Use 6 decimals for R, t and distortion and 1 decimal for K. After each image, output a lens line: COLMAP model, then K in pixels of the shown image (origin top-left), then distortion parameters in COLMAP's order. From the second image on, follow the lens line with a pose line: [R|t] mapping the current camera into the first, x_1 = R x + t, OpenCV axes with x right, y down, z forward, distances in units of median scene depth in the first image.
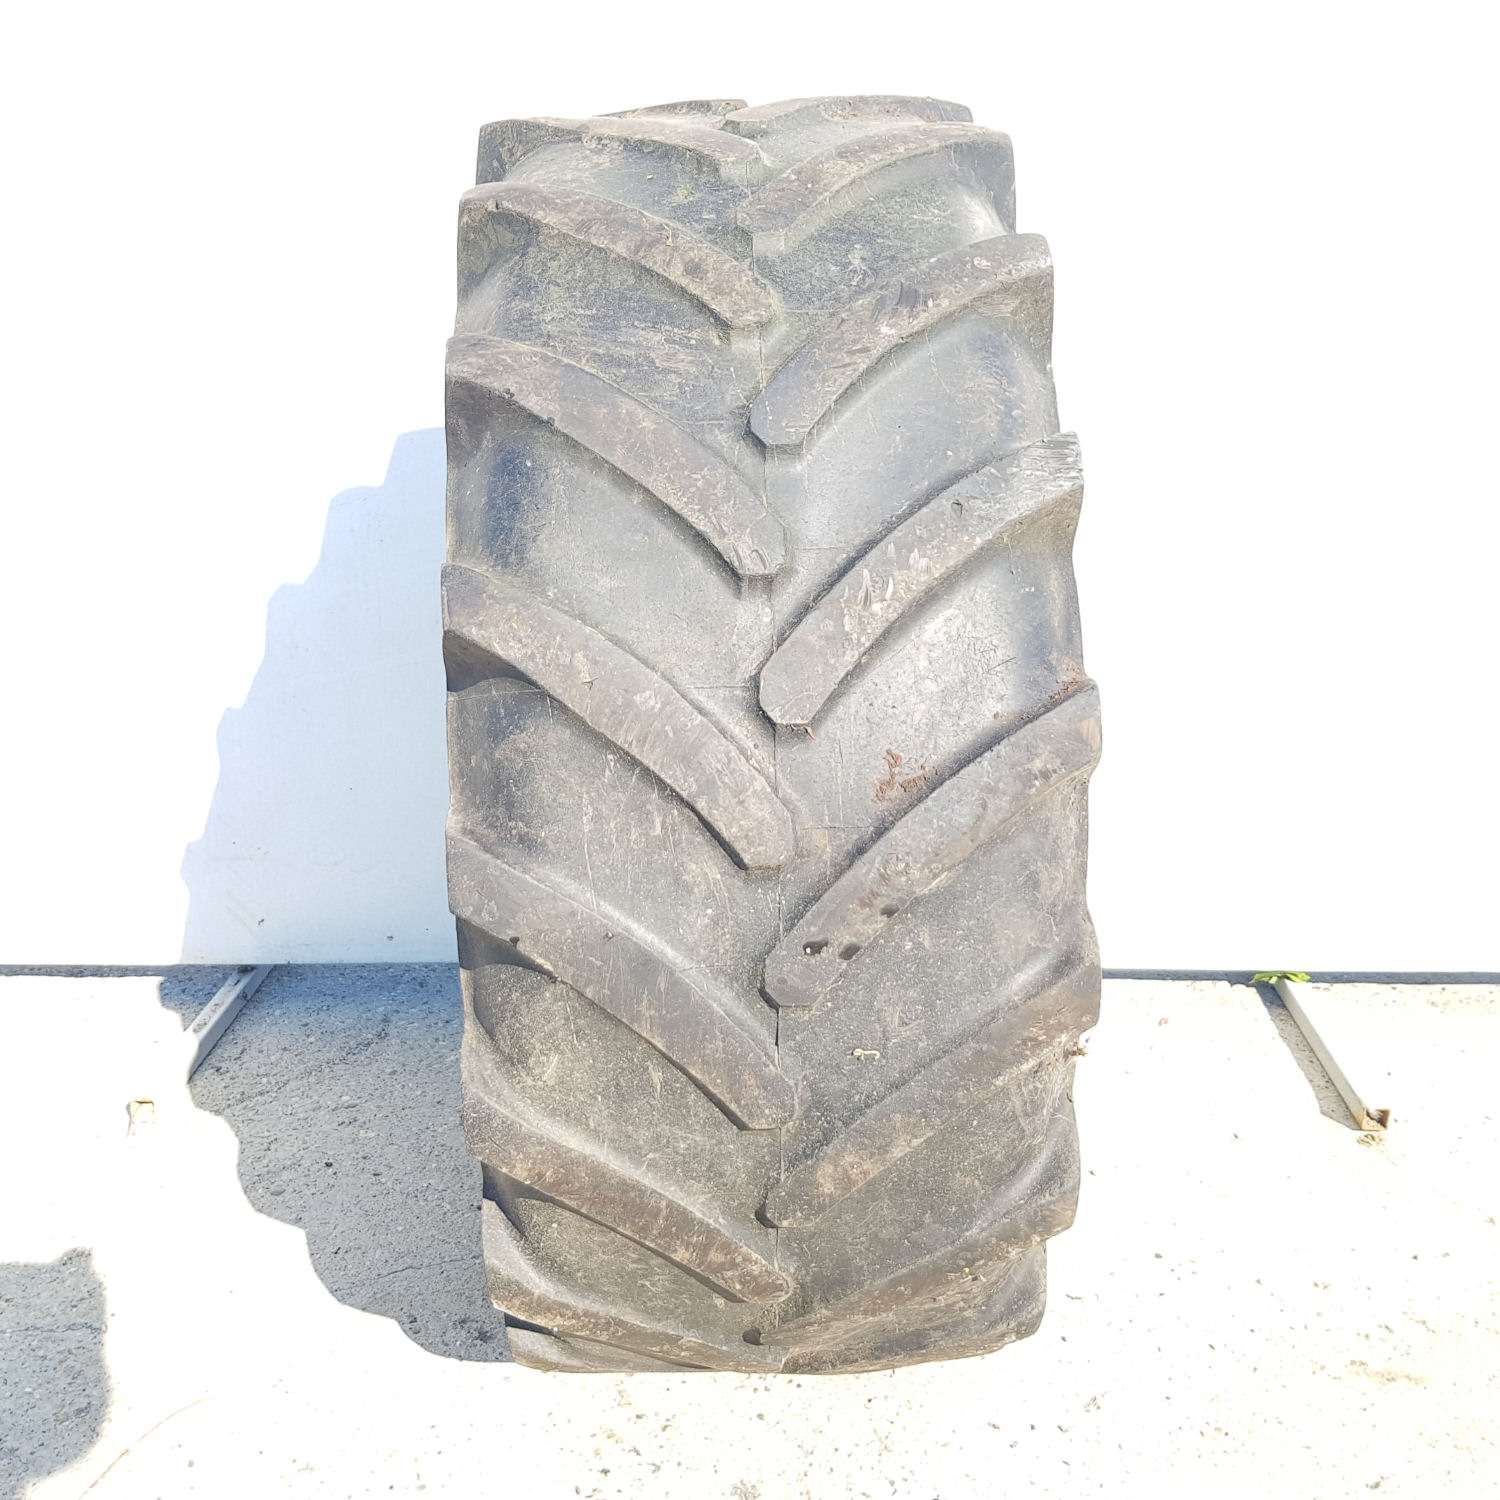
lens RADIAL K [[1601.0, 0, 750.5], [0, 1601.0, 750.2], [0, 0, 1]] dist [0.016673, 0.000000]
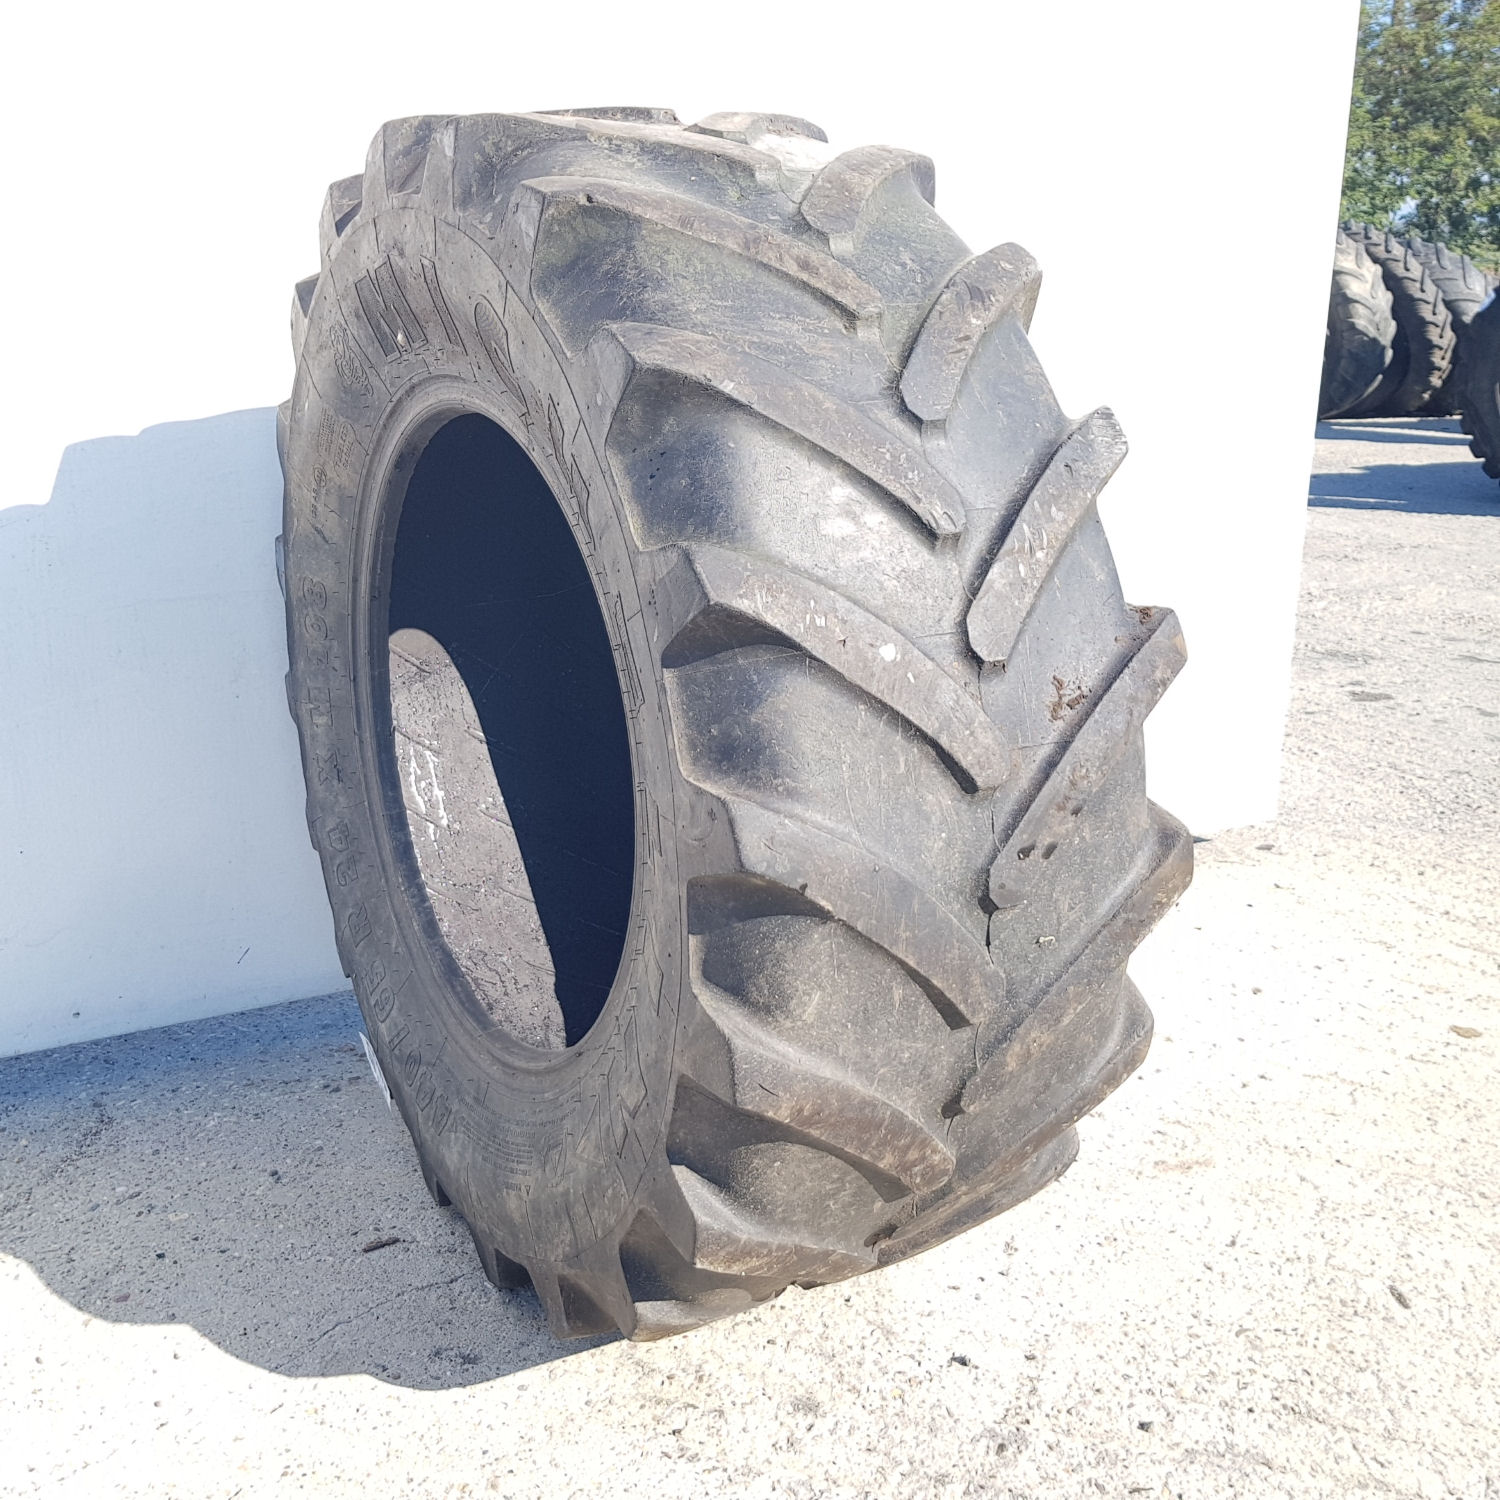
lens RADIAL K [[1601.0, 0, 777.9], [0, 1601.0, 743.0], [0, 0, 1]] dist [0.016673, 0.000000]
pose [[0.871483, -0.119803, 0.475568, -0.632696], [0.125835, 0.991864, 0.019273, 0.000336], [-0.474008, 0.043047, 0.879468, 0.061449]]
